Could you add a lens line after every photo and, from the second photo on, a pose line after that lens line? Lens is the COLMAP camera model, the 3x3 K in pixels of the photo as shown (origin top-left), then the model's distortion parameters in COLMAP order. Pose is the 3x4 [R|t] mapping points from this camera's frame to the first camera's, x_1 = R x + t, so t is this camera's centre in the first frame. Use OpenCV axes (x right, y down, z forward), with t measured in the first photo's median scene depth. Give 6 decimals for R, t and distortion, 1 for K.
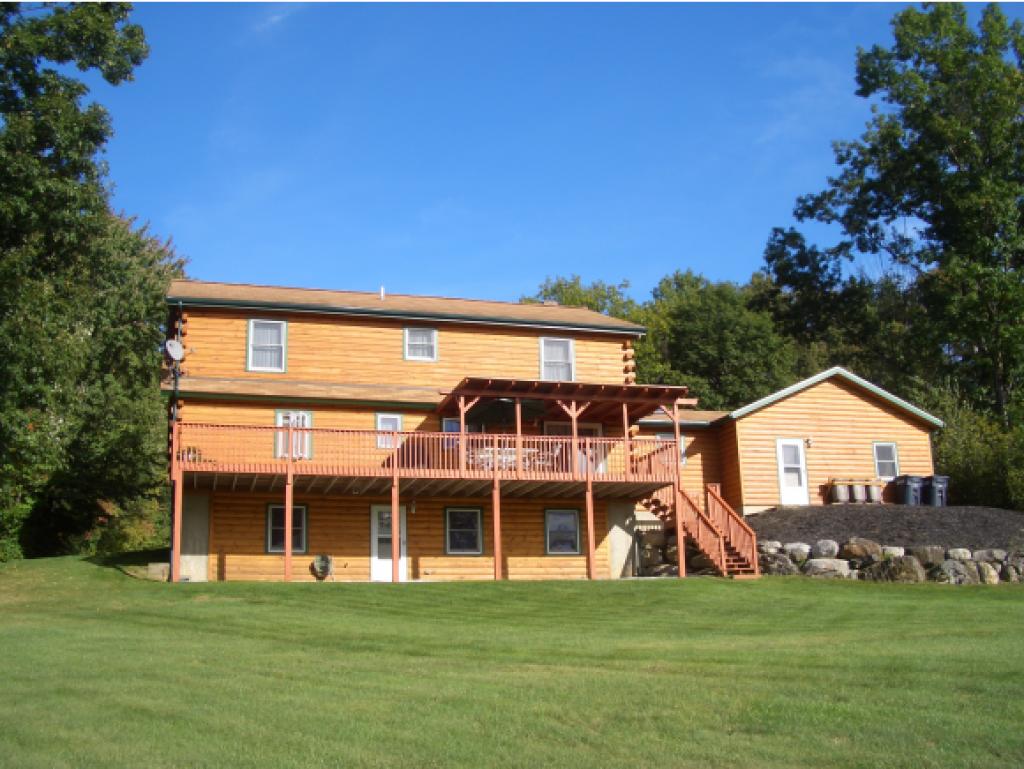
lens RADIAL K [[1062.9, 0, 512.0], [0, 1062.9, 384.5], [0, 0, 1]] dist [-0.230286, 0.206418]
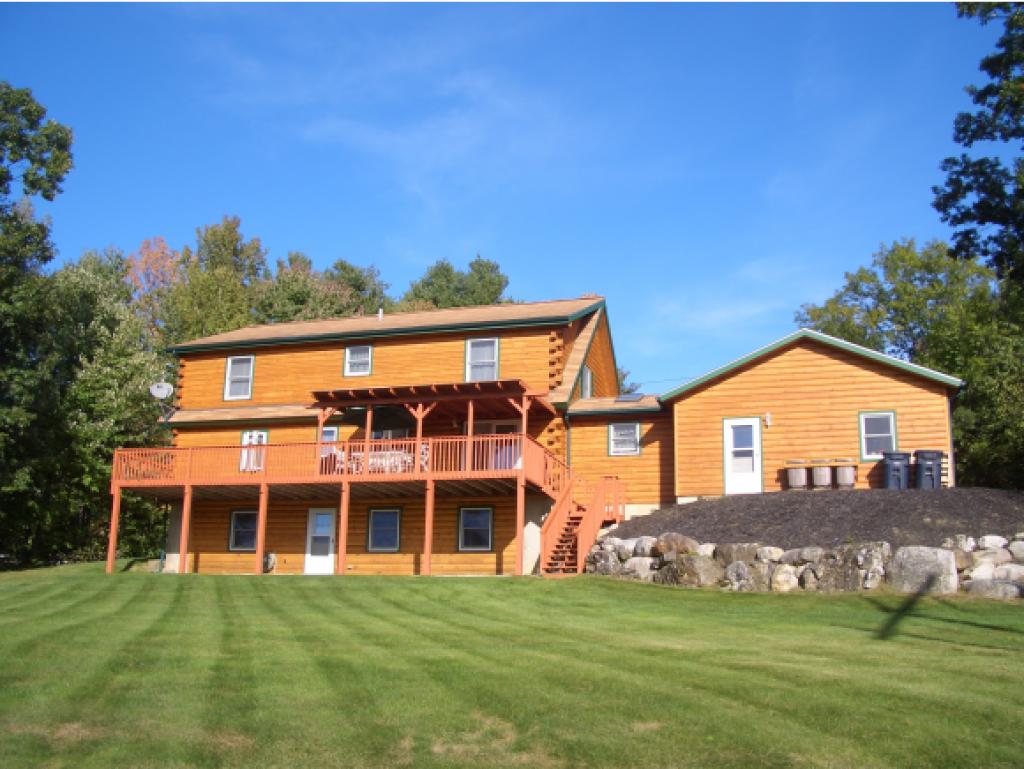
lens RADIAL K [[1062.9, 0, 512.0], [0, 1062.9, 384.5], [0, 0, 1]] dist [-0.230286, 0.206418]
pose [[0.822729, -0.095917, -0.560283, 0.685468], [0.097450, 0.994868, -0.027219, 0.033098], [0.560019, -0.032205, 0.827854, 0.187543]]
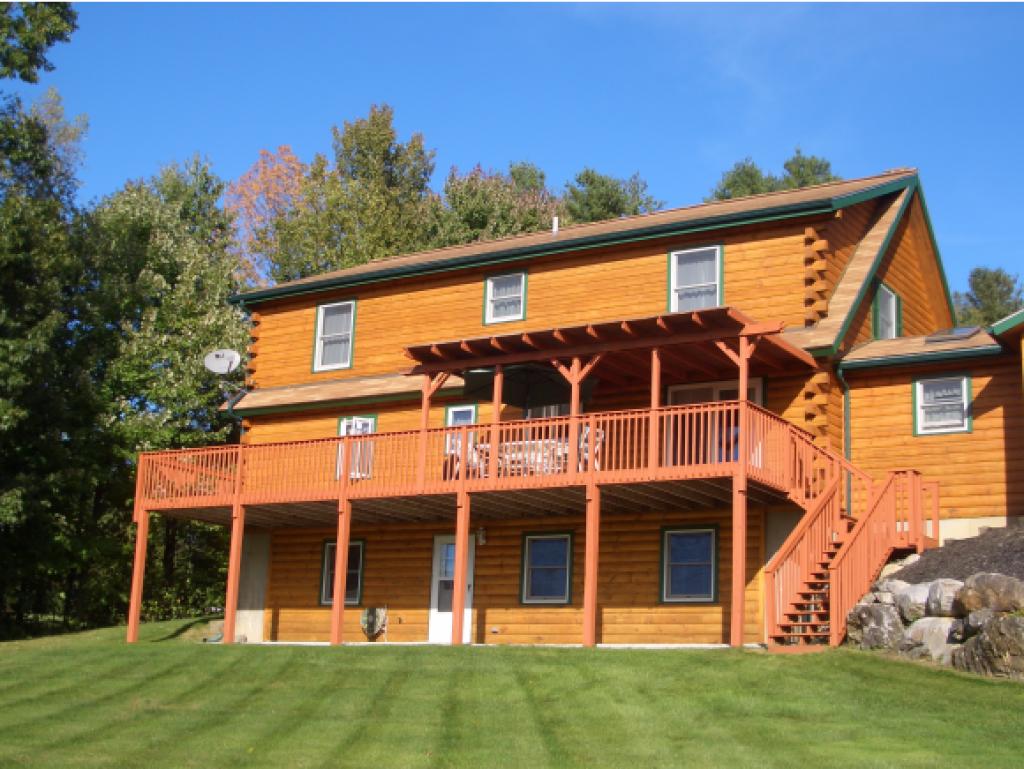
lens RADIAL K [[1453.8, 0, 512.0], [0, 1453.8, 384.5], [0, 0, 1]] dist [-0.100512, 0.033581]
pose [[0.639591, -0.117221, -0.759726, 0.652522], [0.133789, 0.990196, -0.040148, 0.058183], [0.756984, -0.075965, 0.649003, 0.403318]]
